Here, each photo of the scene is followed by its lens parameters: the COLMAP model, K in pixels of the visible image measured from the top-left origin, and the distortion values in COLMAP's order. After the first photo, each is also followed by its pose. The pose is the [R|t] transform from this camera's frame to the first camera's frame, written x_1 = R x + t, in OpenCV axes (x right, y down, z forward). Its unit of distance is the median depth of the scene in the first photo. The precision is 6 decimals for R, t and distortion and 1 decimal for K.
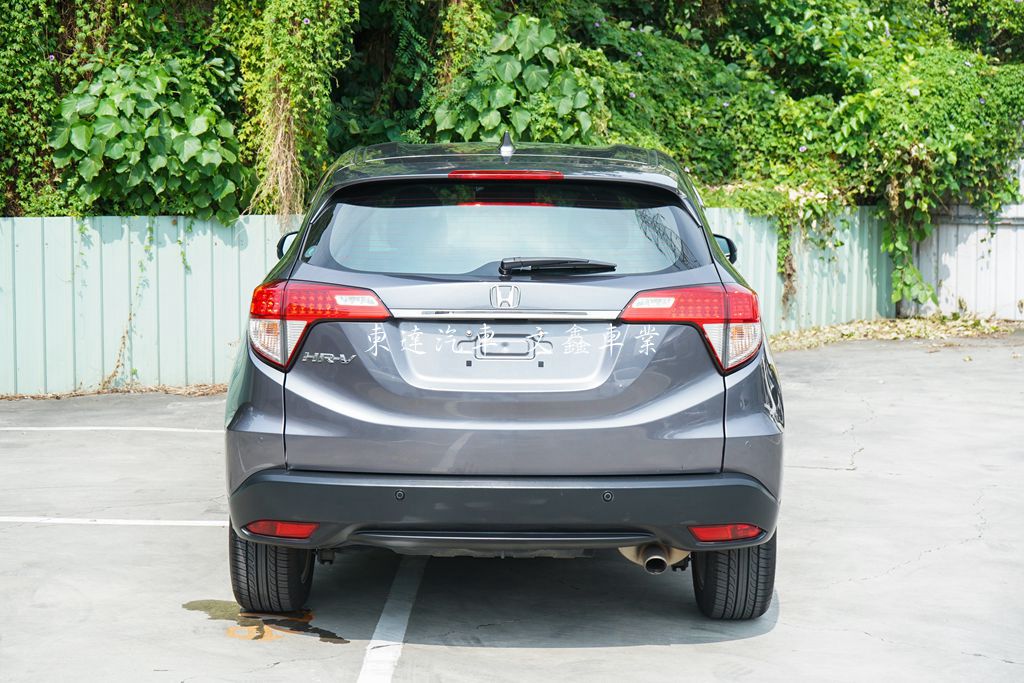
lens RADIAL K [[1654.4, 0, 528.4], [0, 1654.4, 361.5], [0, 0, 1]] dist [-0.062506, 0.039805]
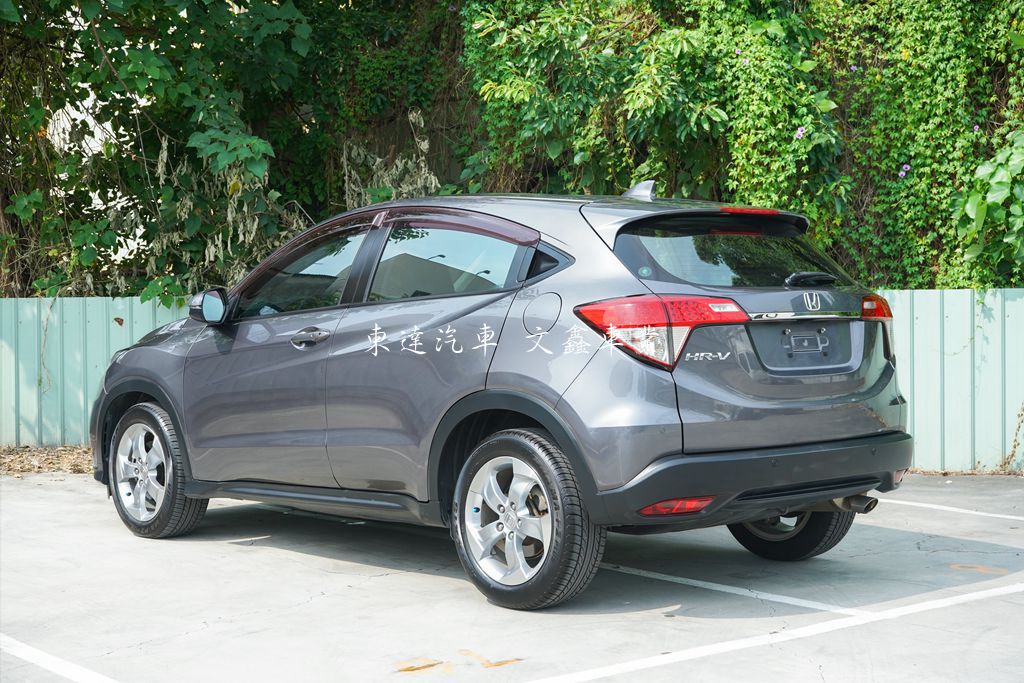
lens RADIAL K [[1654.4, 0, 528.4], [0, 1654.4, 361.5], [0, 0, 1]] dist [-0.062506, 0.039805]
pose [[0.618119, 0.018564, -0.785866, 0.222908], [-0.073405, 0.996716, -0.034191, 0.004615], [0.782650, 0.078821, 0.617451, 0.138843]]
